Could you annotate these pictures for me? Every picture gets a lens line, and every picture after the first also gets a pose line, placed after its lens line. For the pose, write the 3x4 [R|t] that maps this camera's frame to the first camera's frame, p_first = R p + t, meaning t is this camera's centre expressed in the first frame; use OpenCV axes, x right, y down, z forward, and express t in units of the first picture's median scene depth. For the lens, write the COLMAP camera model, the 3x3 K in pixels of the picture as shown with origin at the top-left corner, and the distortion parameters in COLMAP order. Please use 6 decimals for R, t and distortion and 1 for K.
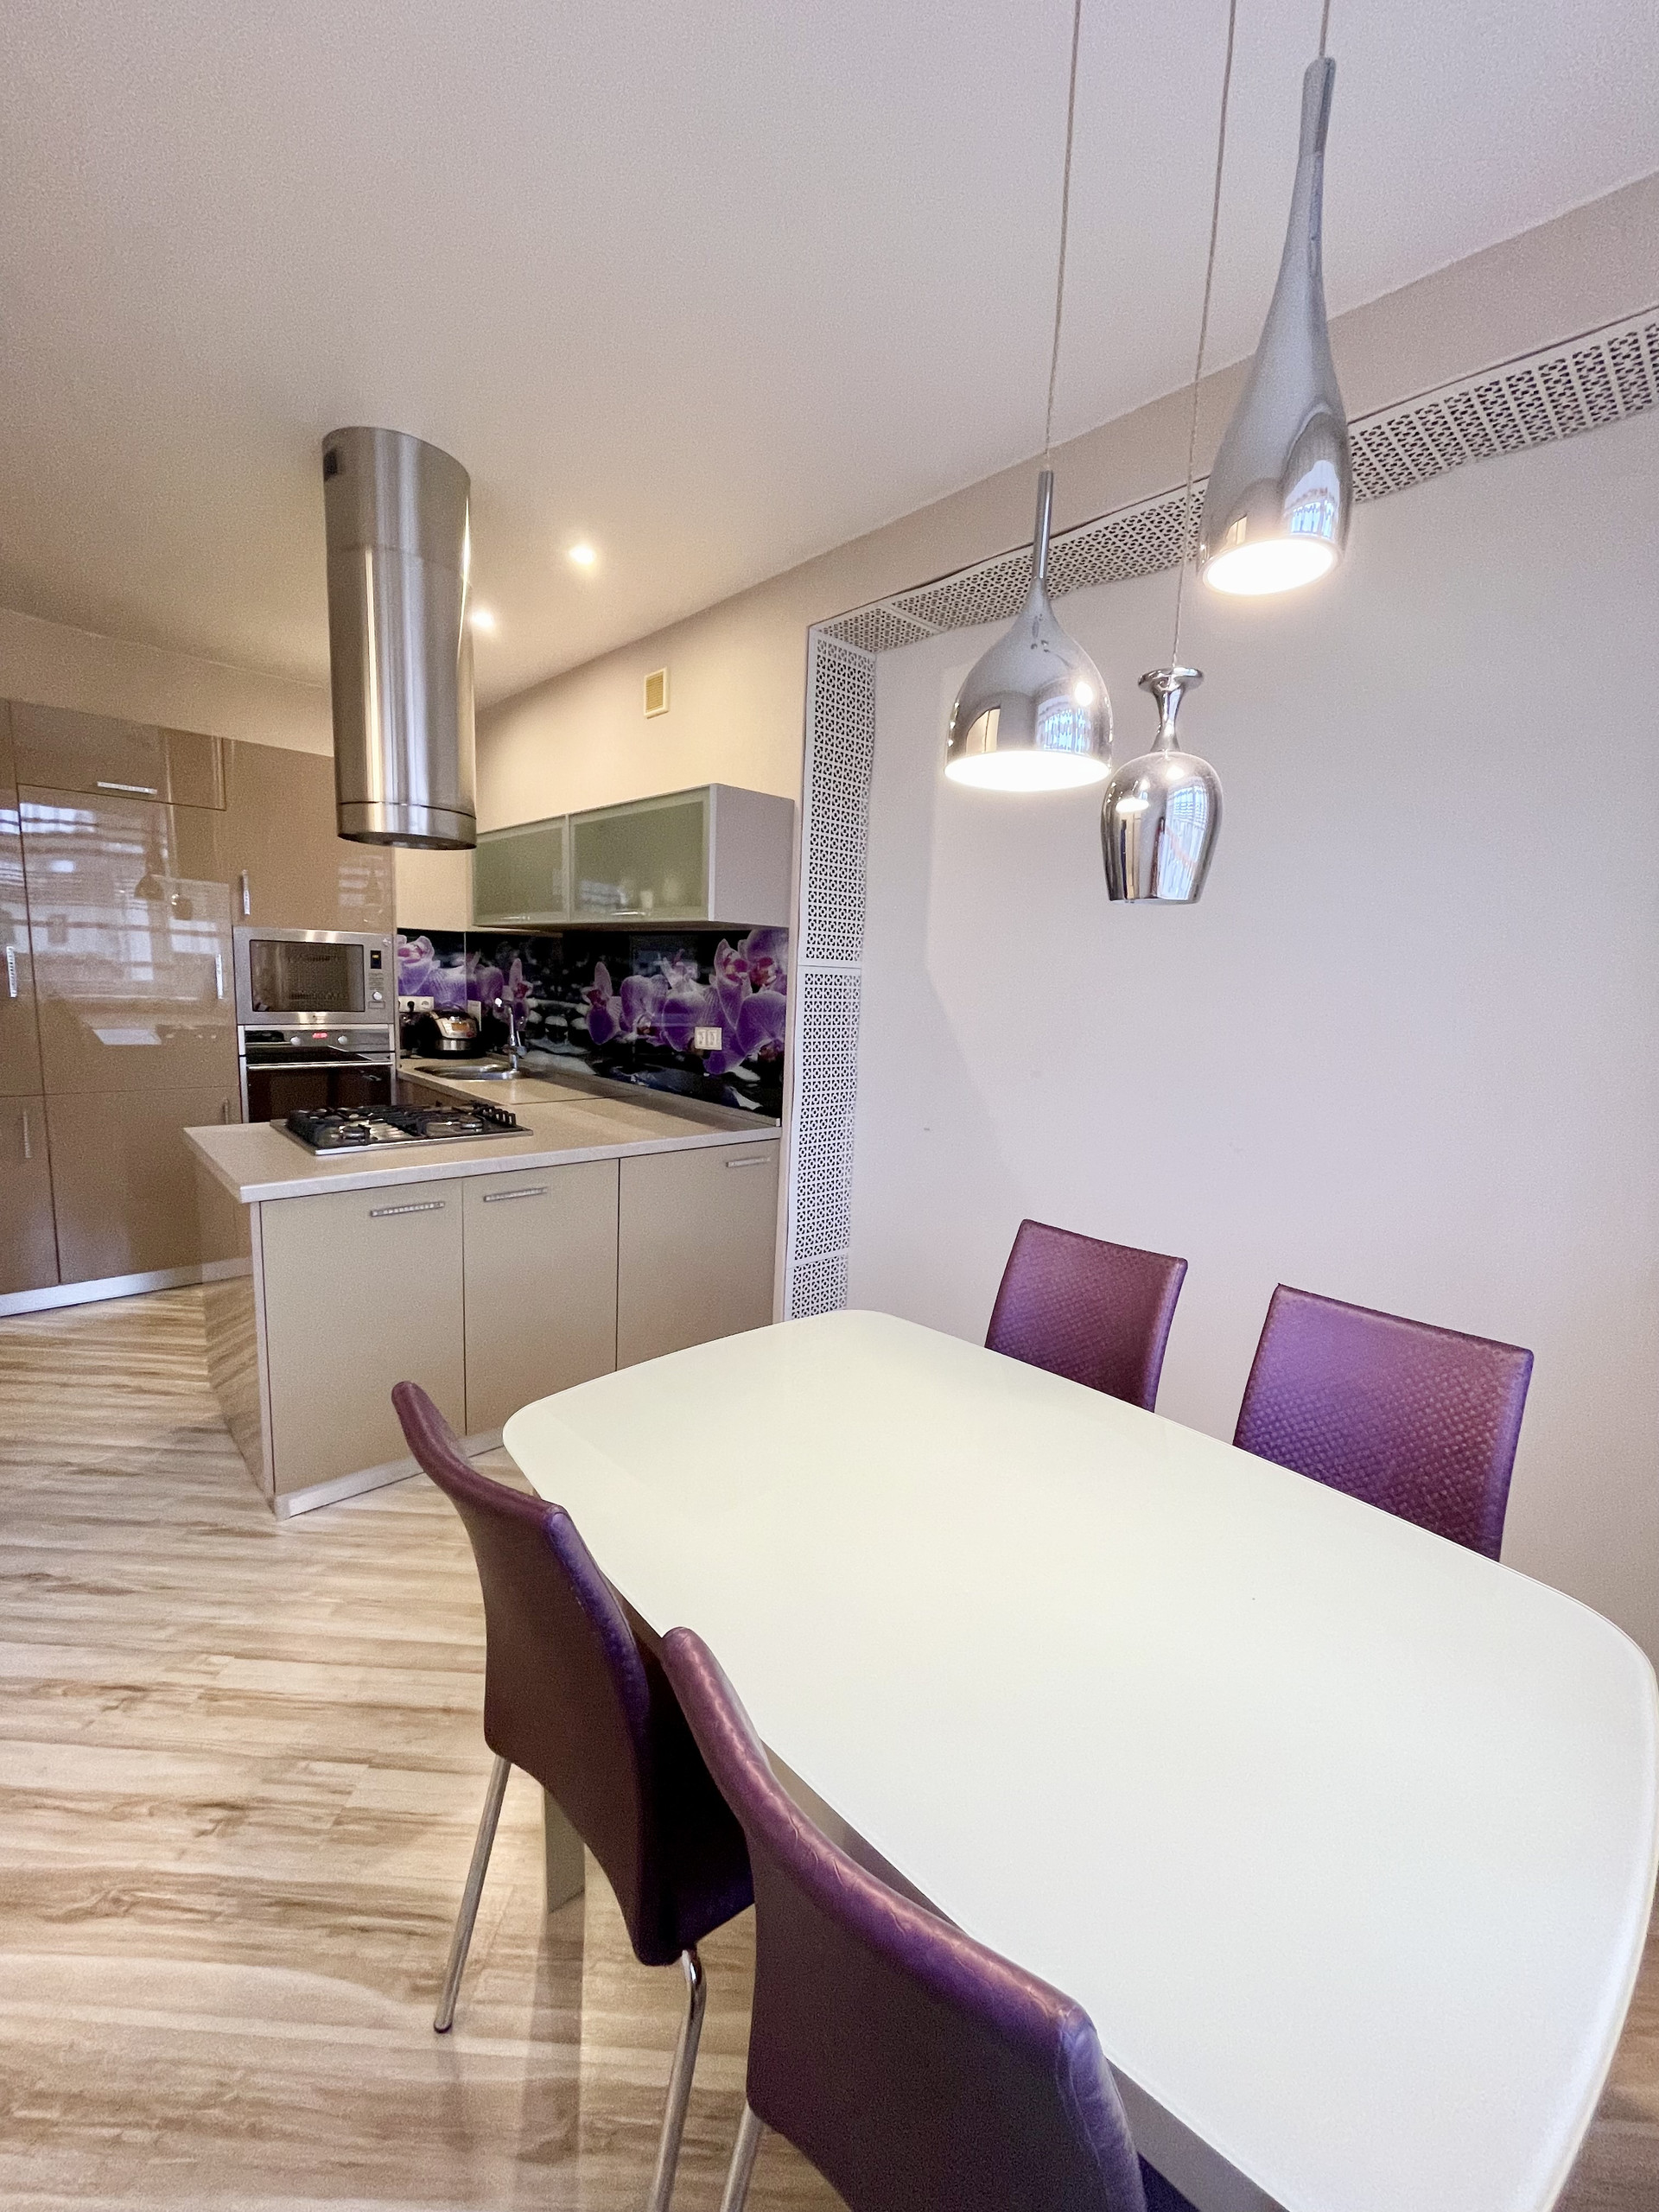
lens RADIAL K [[893.3, 0, 839.7], [0, 893.3, 1109.1], [0, 0, 1]] dist [-0.004158, 0.001465]
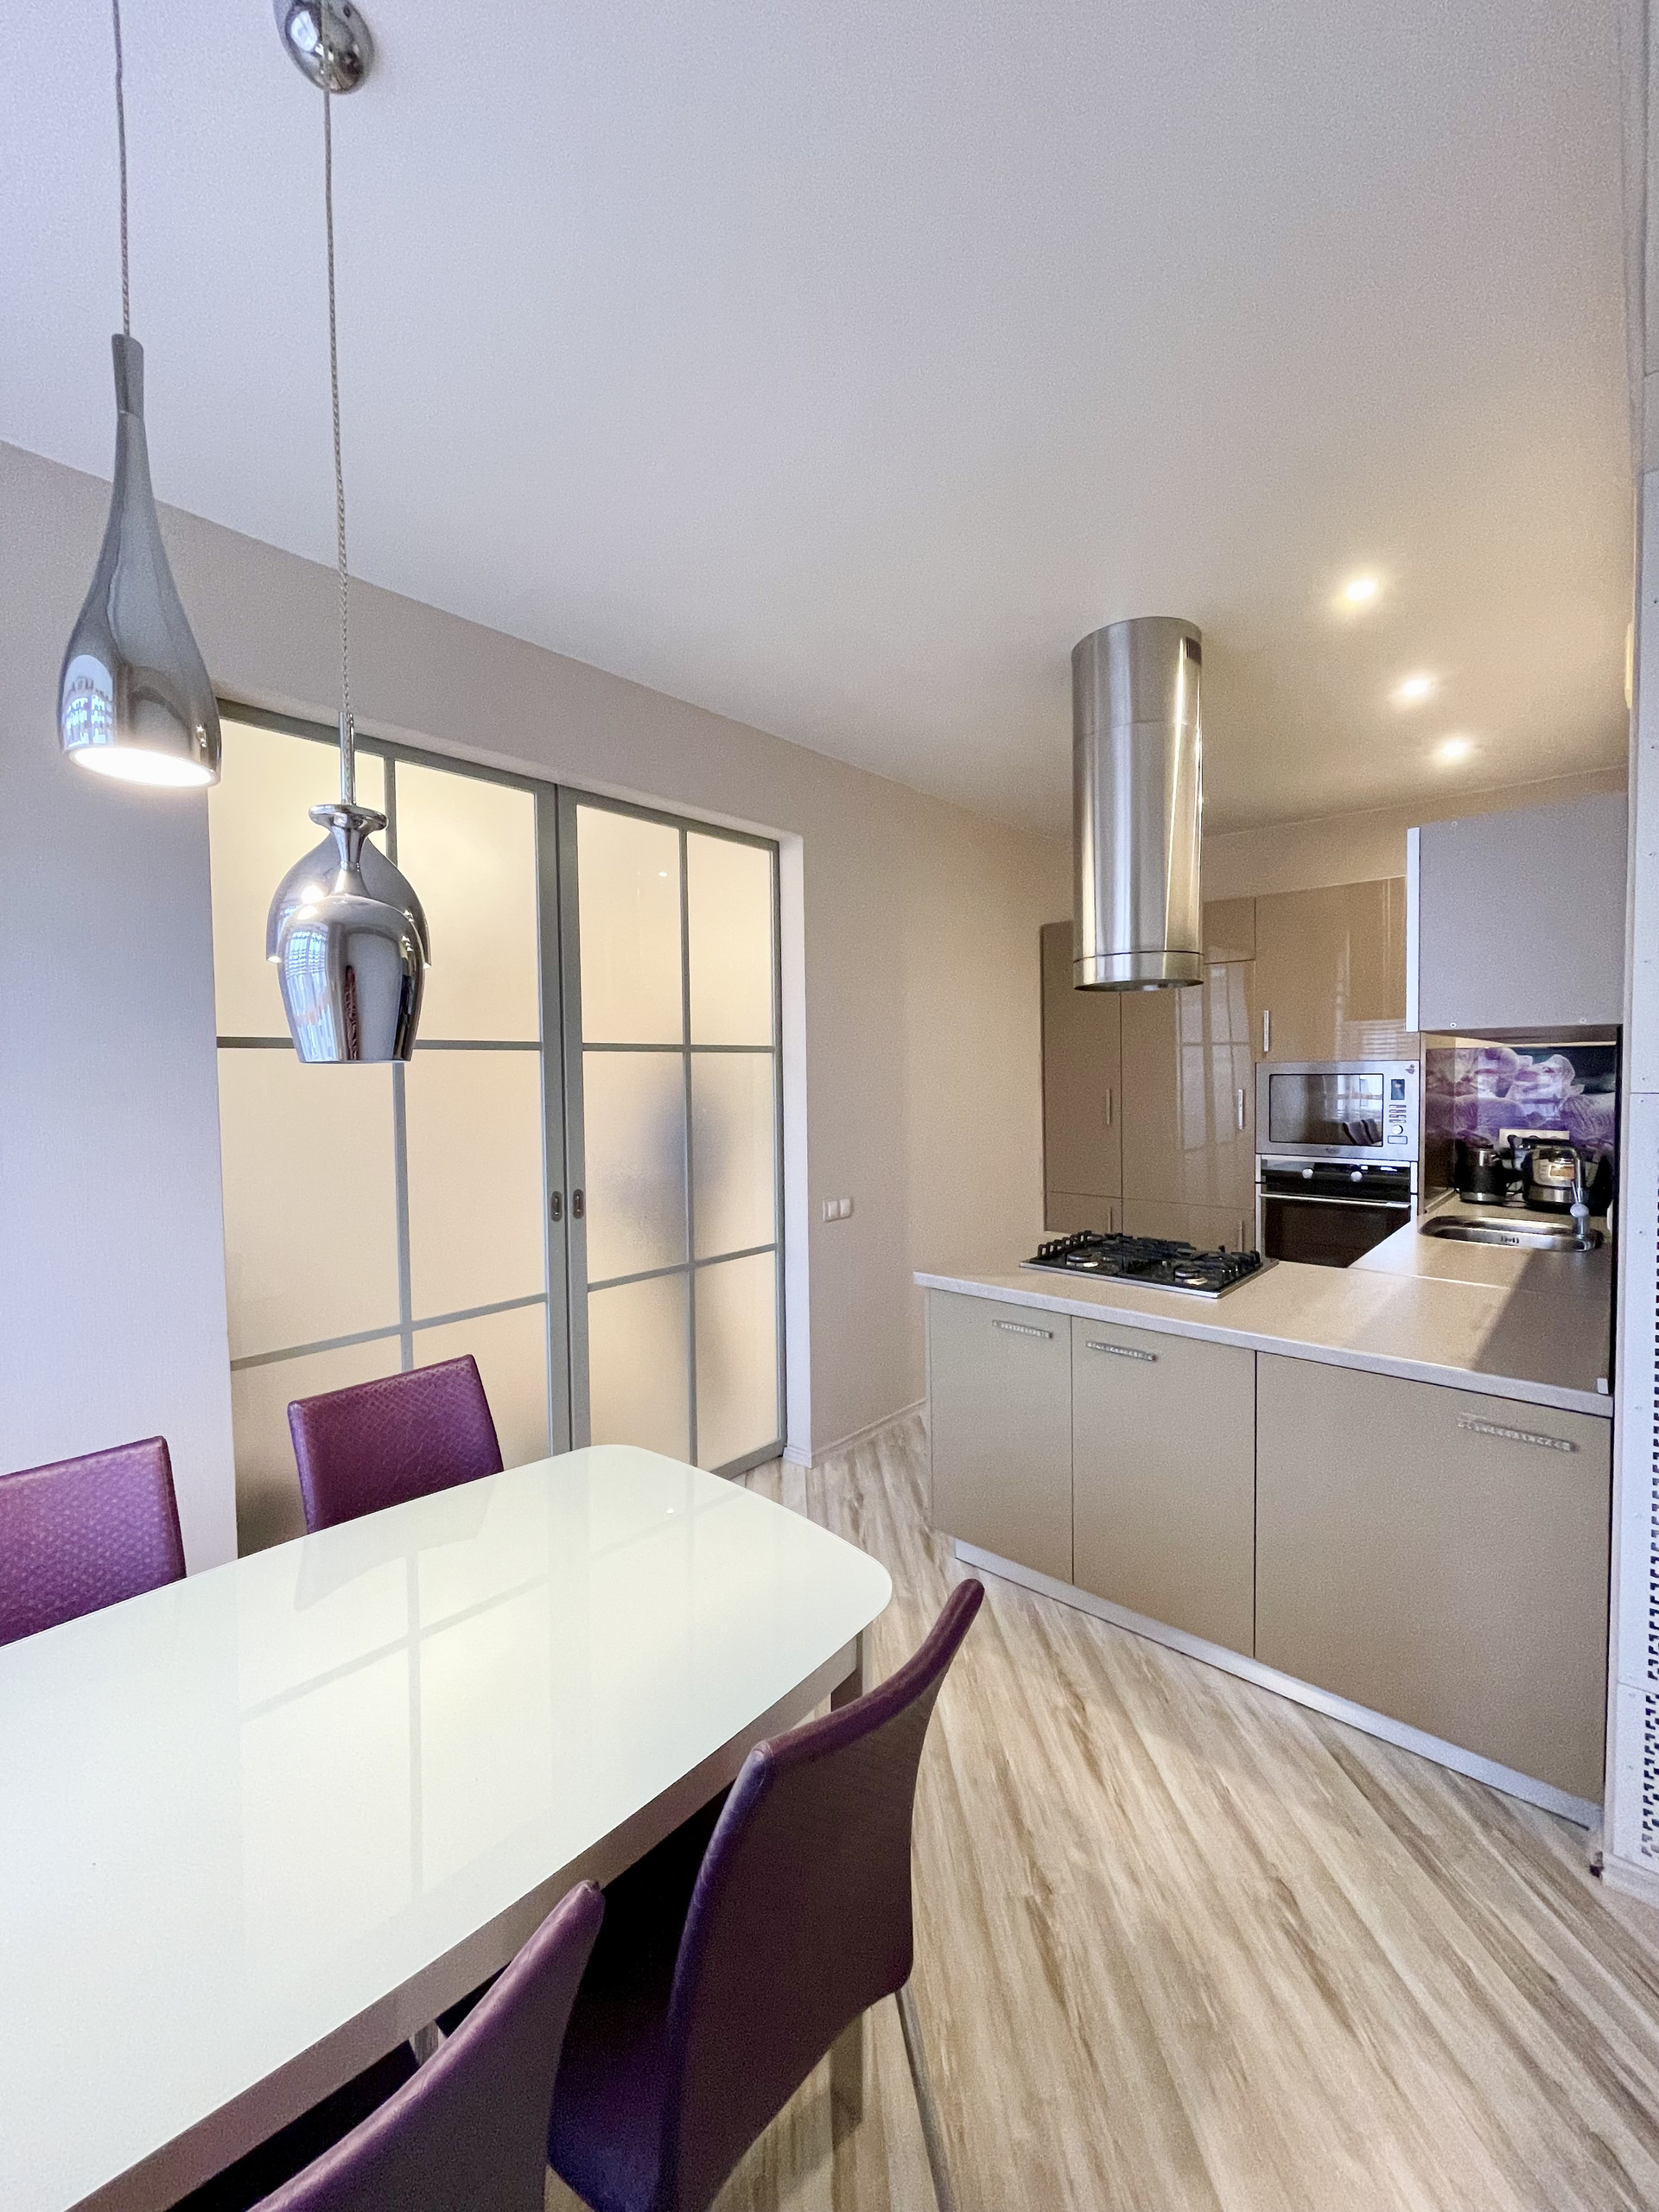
lens RADIAL K [[893.3, 0, 822.0], [0, 893.3, 1098.1], [0, 0, 1]] dist [-0.004158, 0.001465]
pose [[0.070408, -0.008617, -0.997481, 0.360365], [-0.135350, 0.990632, -0.018111, -0.070023], [0.988293, 0.136284, 0.068582, 0.405152]]
